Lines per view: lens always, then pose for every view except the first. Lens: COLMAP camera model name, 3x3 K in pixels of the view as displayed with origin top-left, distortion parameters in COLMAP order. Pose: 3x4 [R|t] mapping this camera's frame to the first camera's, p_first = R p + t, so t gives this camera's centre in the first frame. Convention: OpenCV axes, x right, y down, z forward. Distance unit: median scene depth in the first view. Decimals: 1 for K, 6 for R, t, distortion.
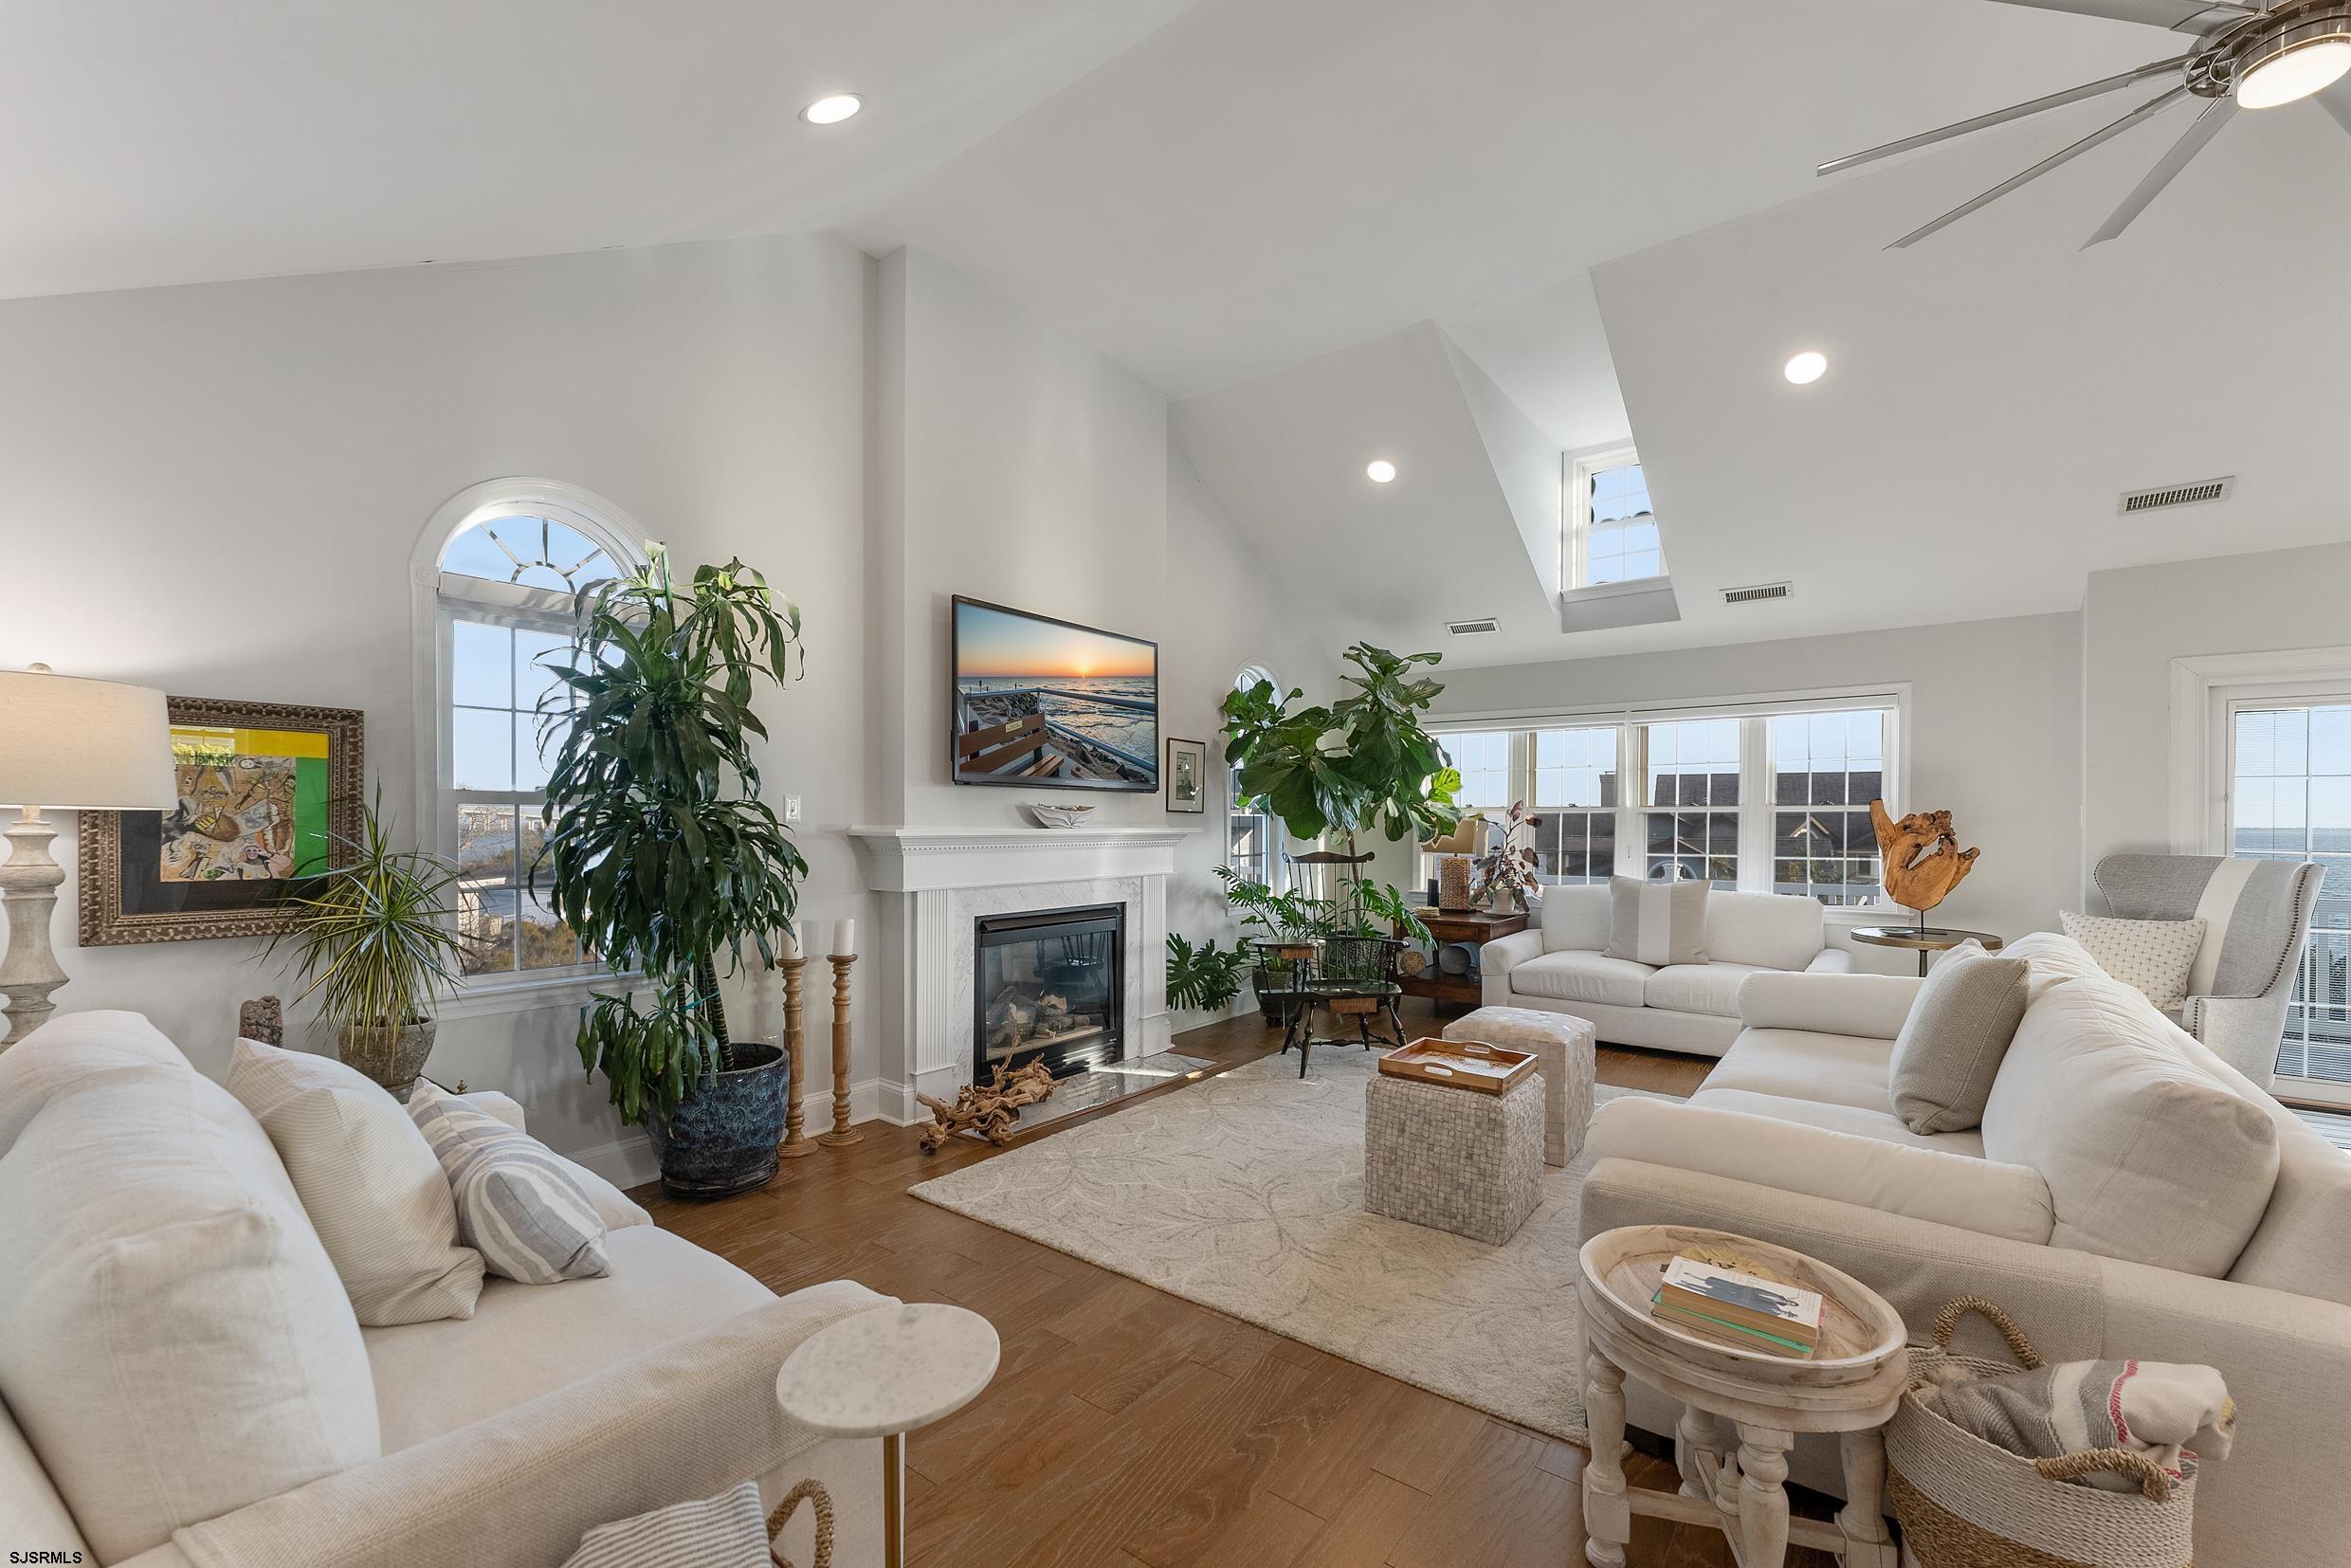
lens RADIAL K [[953.8, 0, 1226.1], [0, 953.8, 830.0], [0, 0, 1]] dist [-0.000401, 0.000009]
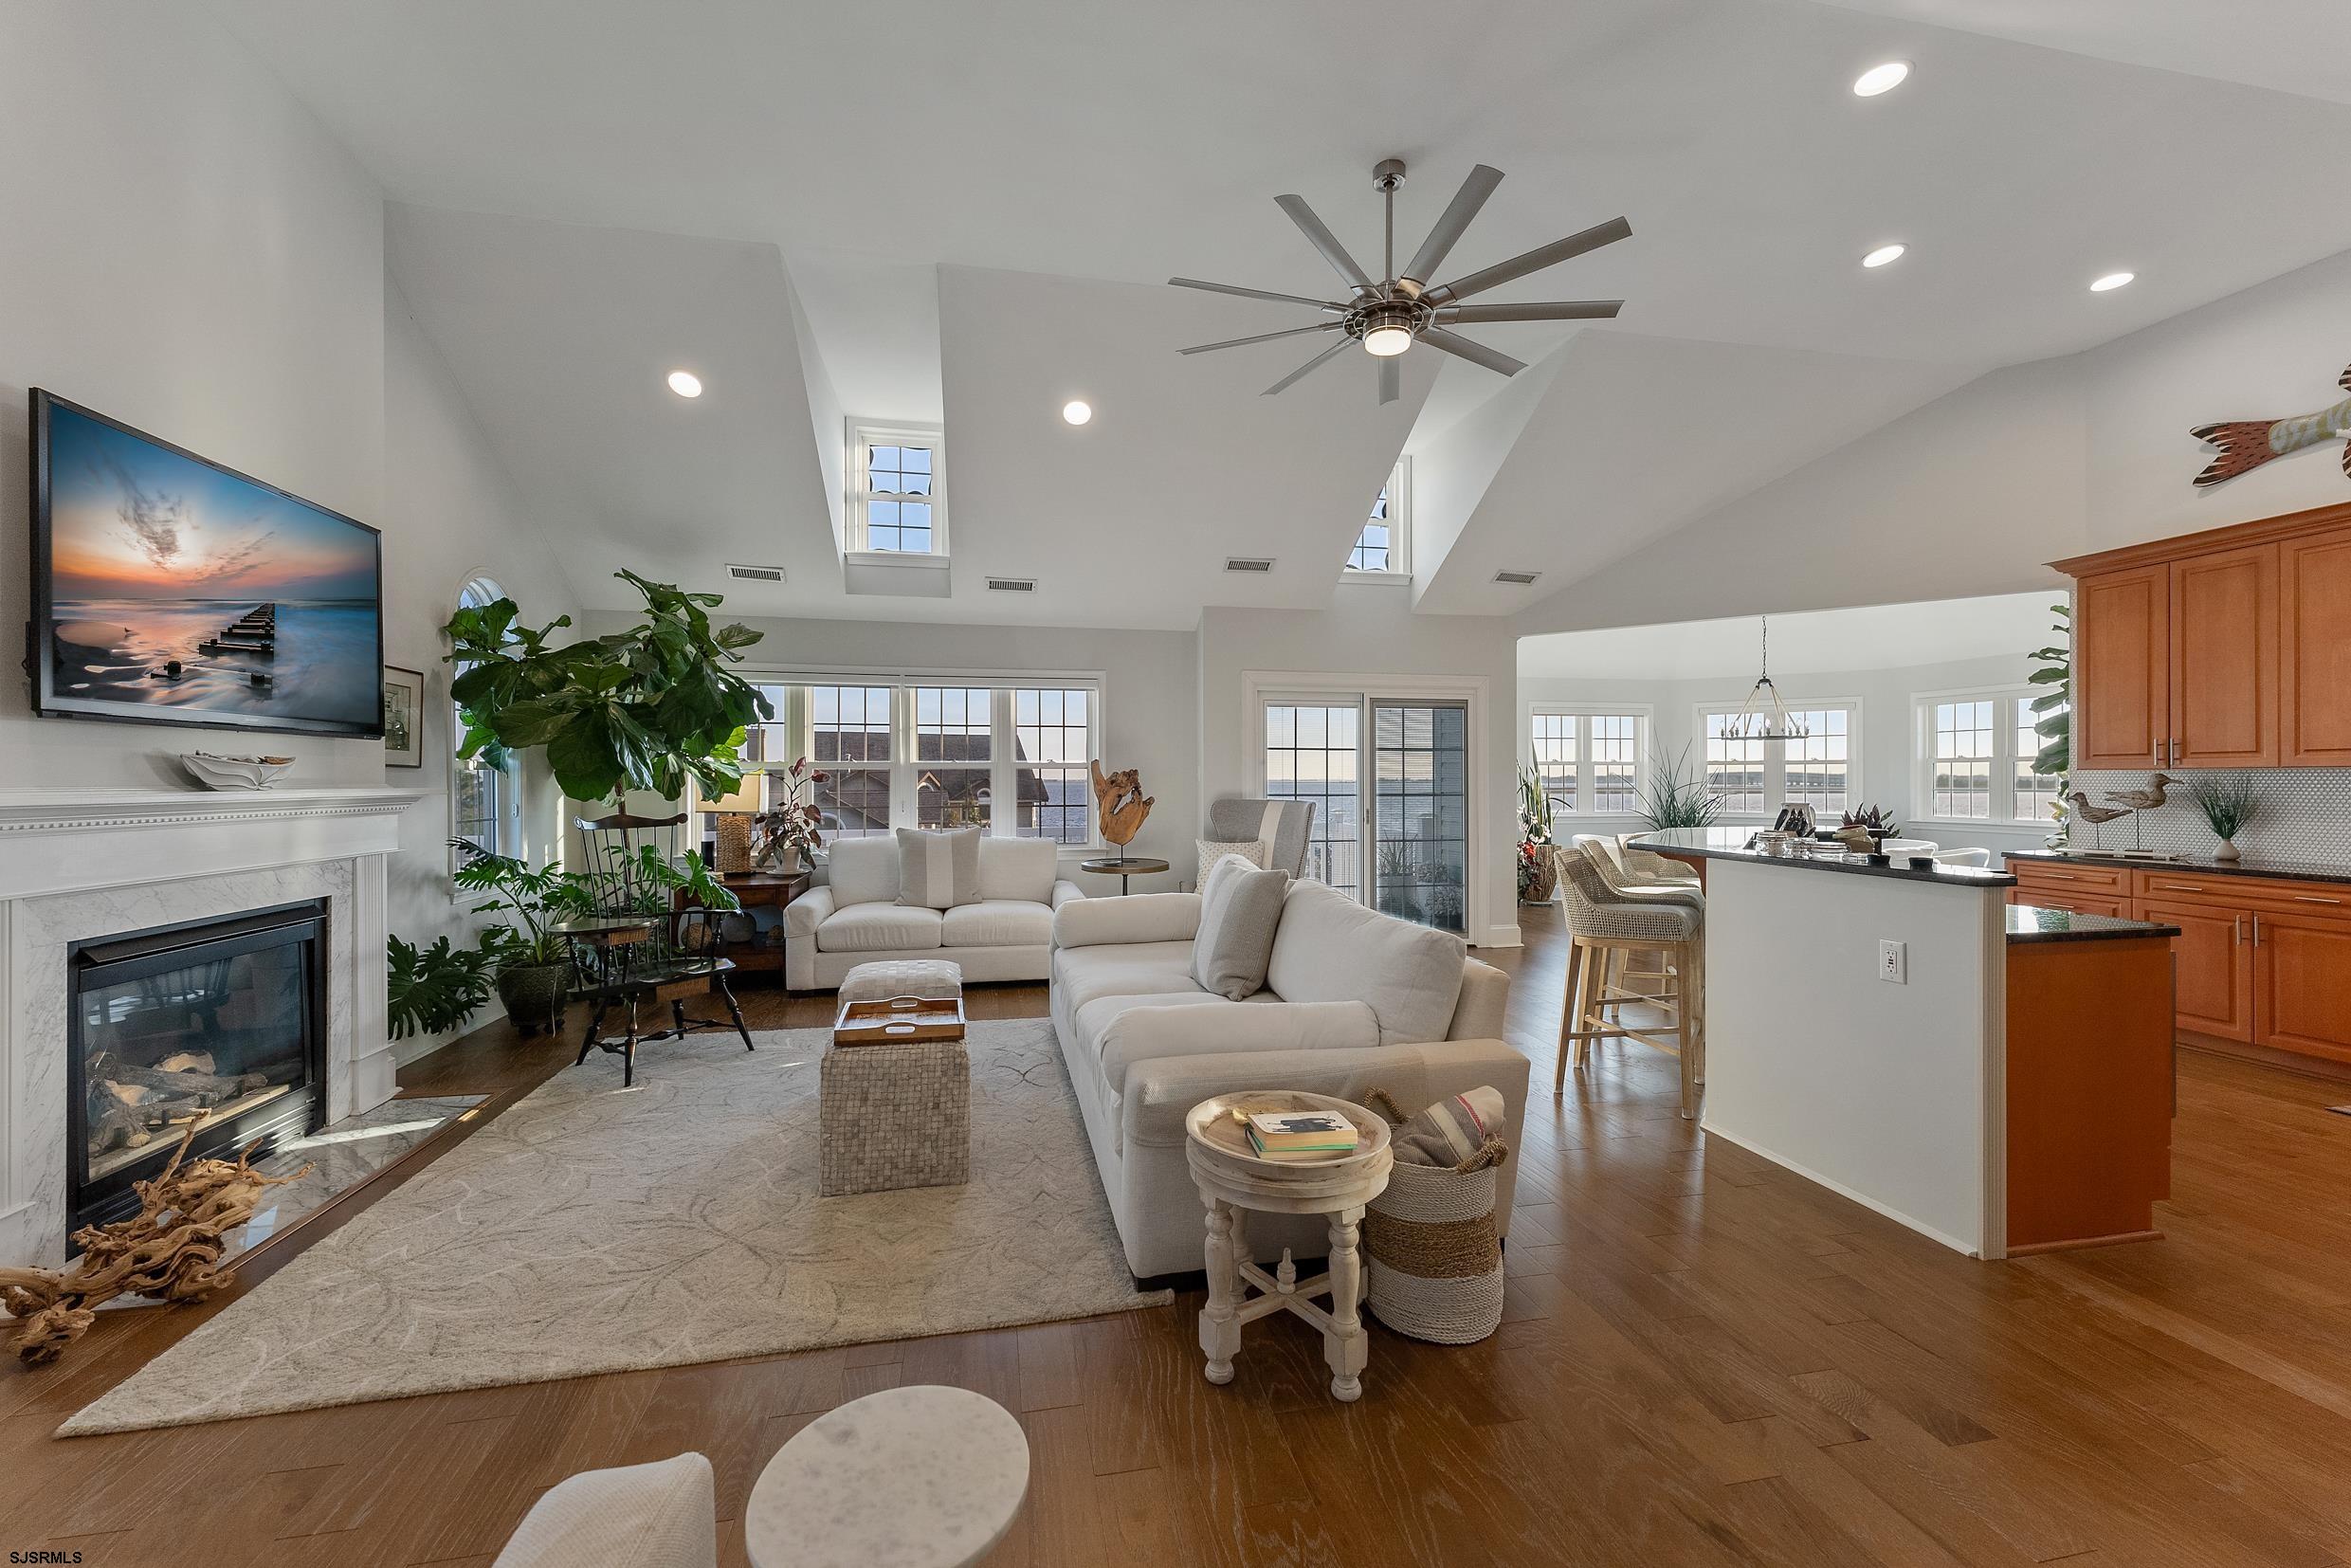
lens RADIAL K [[939.1, 0, 1182.7], [0, 939.1, 782.6], [0, 0, 1]] dist [0.000180, 0.000343]
pose [[0.661422, -0.005471, 0.749994, -0.212965], [0.008174, 0.999967, 0.000085, -0.001781], [-0.749969, 0.006074, 0.661445, 0.087754]]
